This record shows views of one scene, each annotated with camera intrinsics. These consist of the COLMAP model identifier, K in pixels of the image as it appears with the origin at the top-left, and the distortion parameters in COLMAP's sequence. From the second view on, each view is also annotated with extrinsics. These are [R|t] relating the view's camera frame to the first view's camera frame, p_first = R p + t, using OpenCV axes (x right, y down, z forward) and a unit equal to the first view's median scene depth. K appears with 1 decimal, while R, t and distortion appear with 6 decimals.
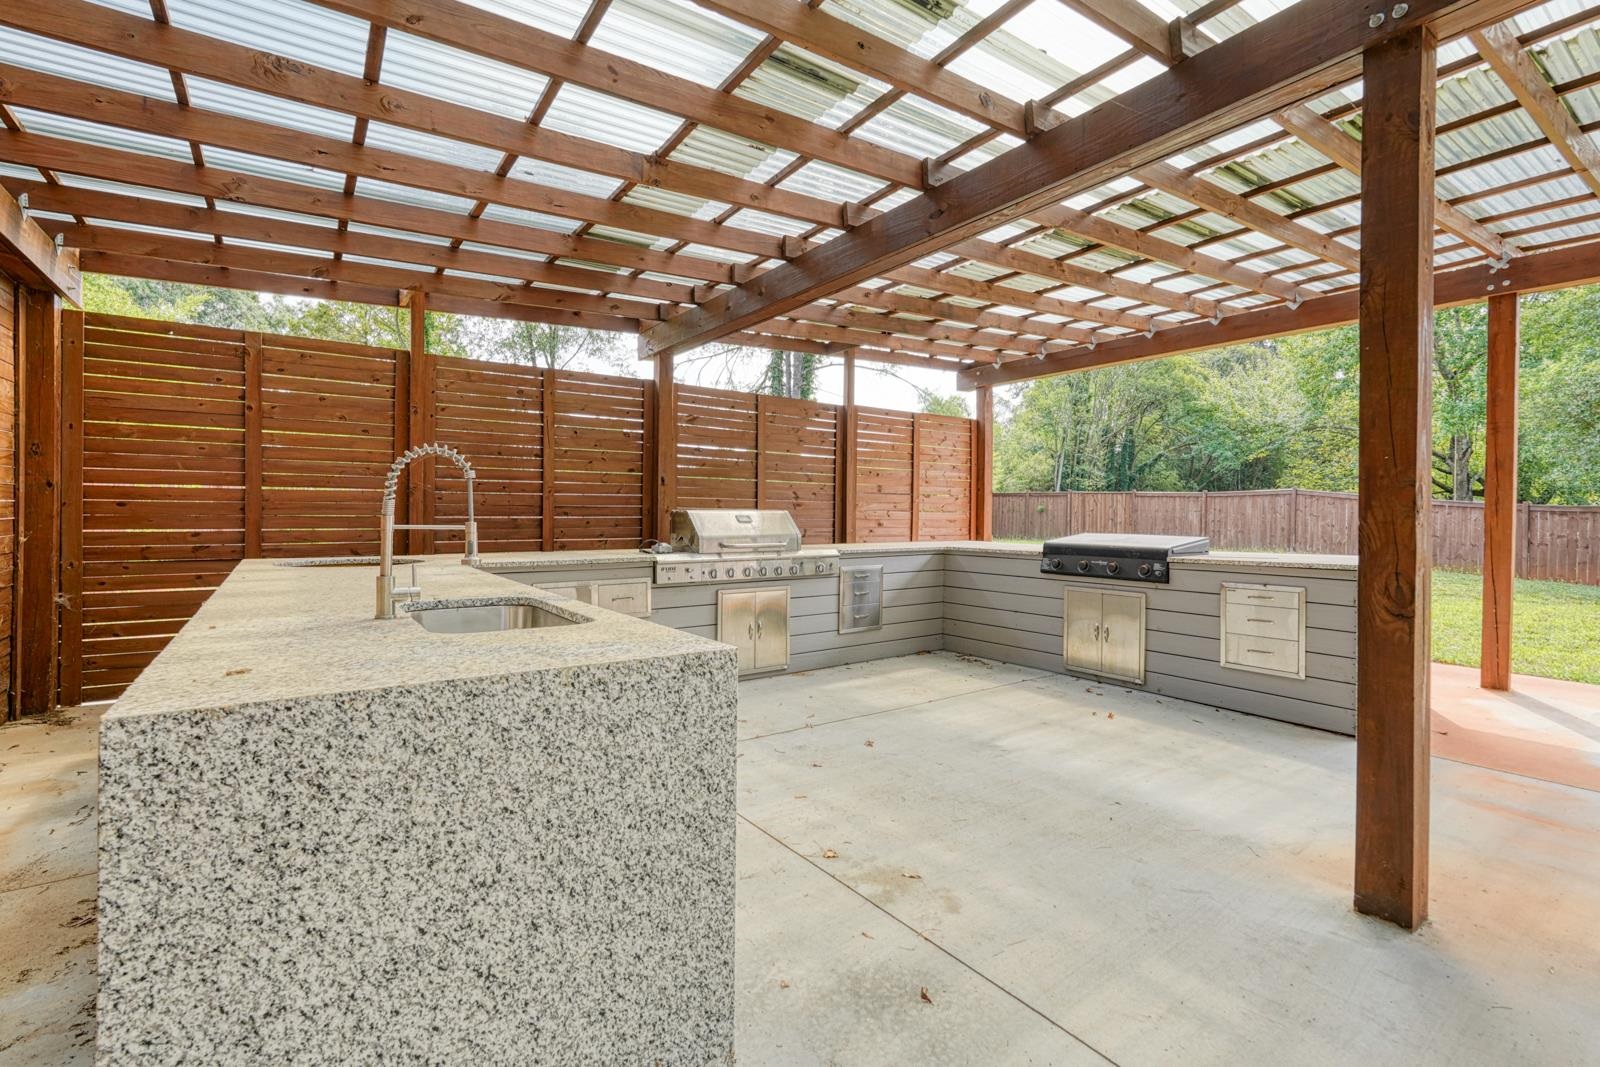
lens RADIAL K [[705.9, 0, 792.3], [0, 705.9, 538.0], [0, 0, 1]] dist [-0.014013, 0.006587]
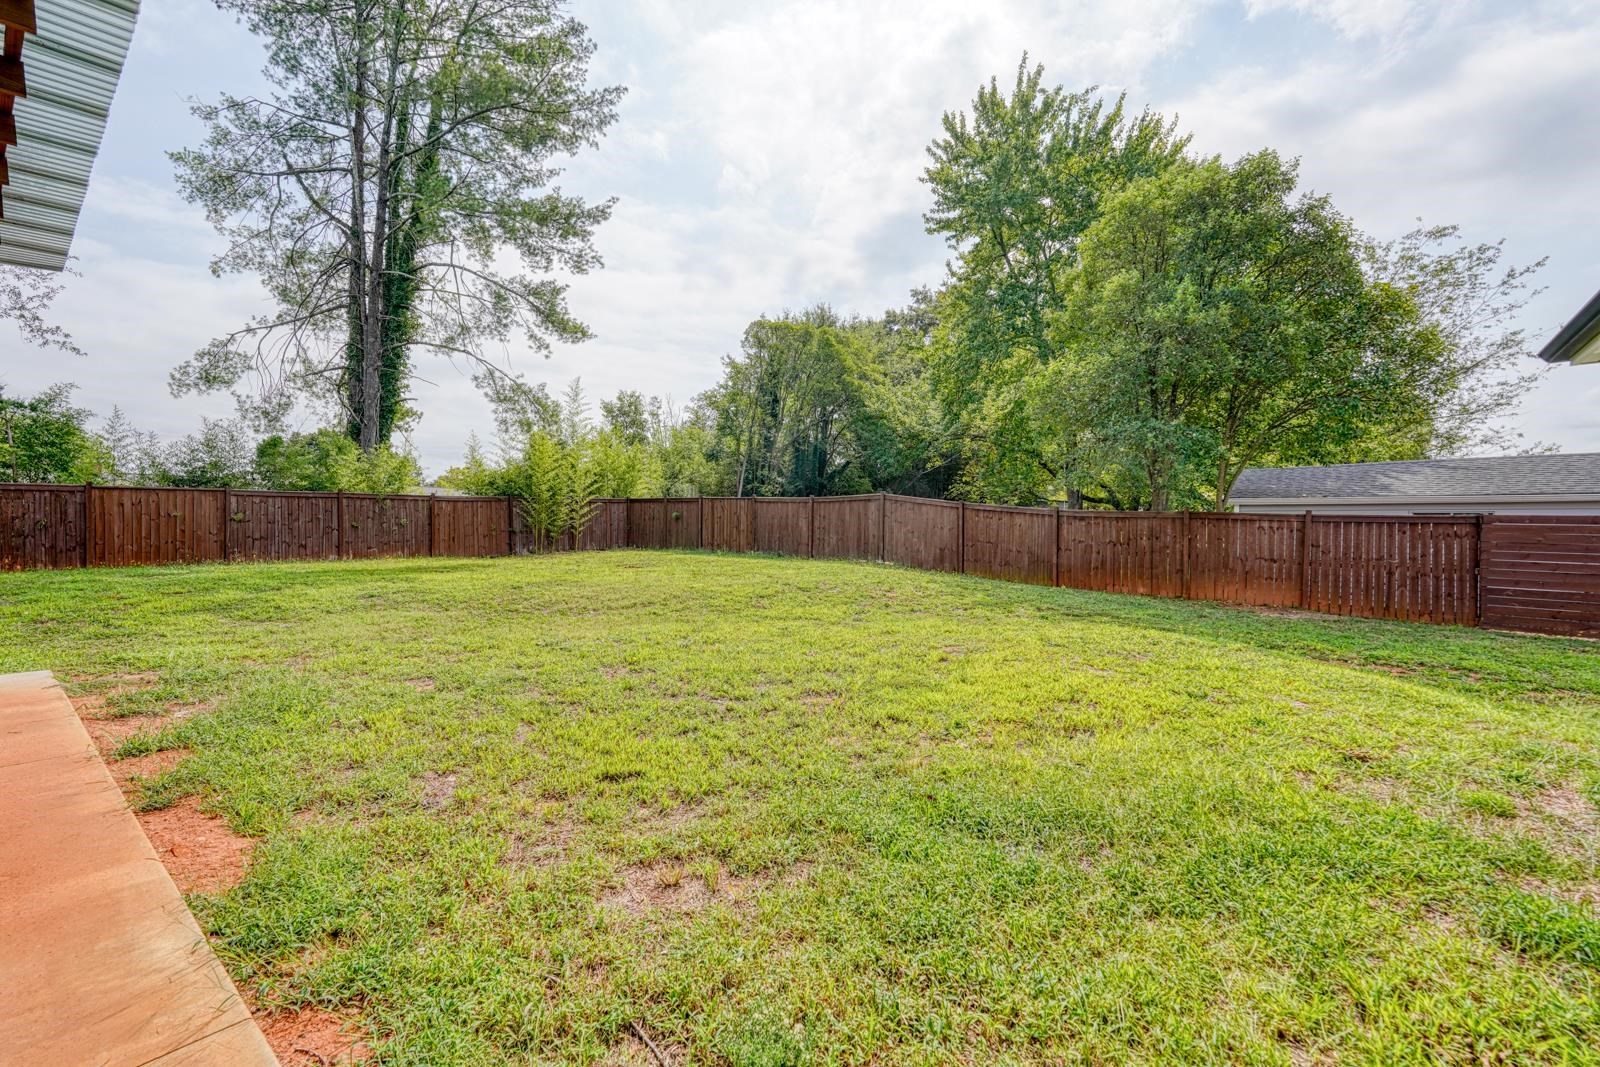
lens RADIAL K [[705.9, 0, 799.6], [0, 705.9, 530.4], [0, 0, 1]] dist [-0.014013, 0.006587]
pose [[0.963539, -0.006961, 0.267479, 1.368327], [0.013005, 0.999698, -0.020833, -0.007757], [-0.267253, 0.023552, 0.963339, 0.446027]]
